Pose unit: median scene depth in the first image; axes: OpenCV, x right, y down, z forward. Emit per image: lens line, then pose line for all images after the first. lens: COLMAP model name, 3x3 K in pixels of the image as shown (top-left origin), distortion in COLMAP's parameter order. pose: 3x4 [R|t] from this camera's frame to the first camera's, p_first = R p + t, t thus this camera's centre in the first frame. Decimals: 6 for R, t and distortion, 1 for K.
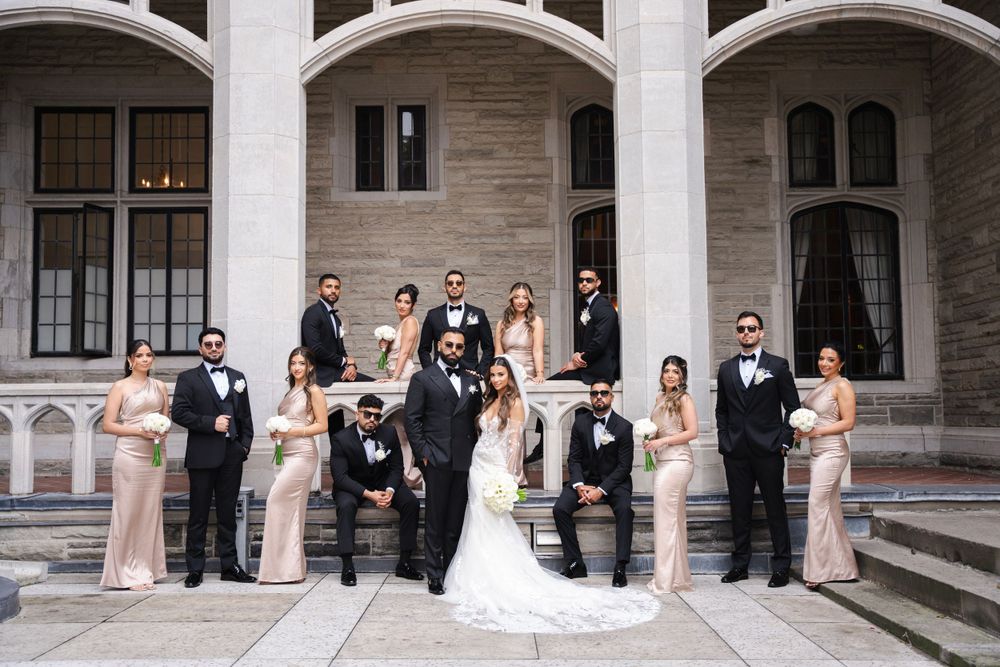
lens RADIAL K [[1195.5, 0, 505.1], [0, 1195.5, 337.5], [0, 0, 1]] dist [0.102201, 0.000000]
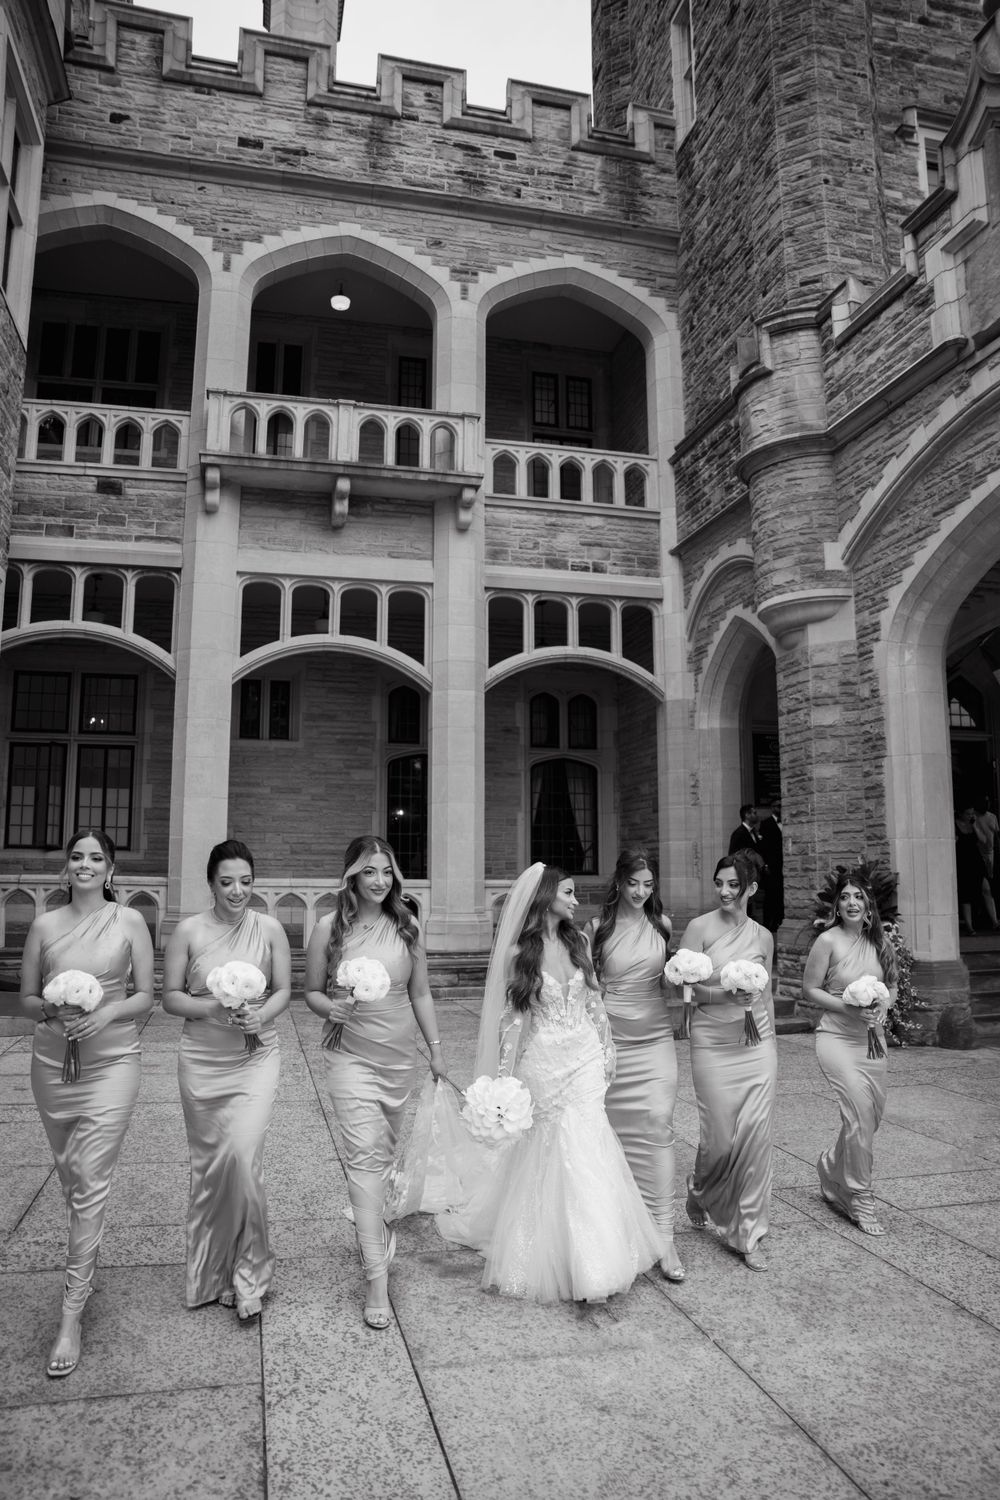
lens RADIAL K [[989.8, 0, 491.5], [0, 989.8, 746.1], [0, 0, 1]] dist [-0.062782, 0.002742]
pose [[0.977852, 0.046655, 0.204033, -0.070887], [-0.031597, 0.996573, -0.076446, -0.032285], [-0.206900, 0.068306, 0.975975, -0.221380]]
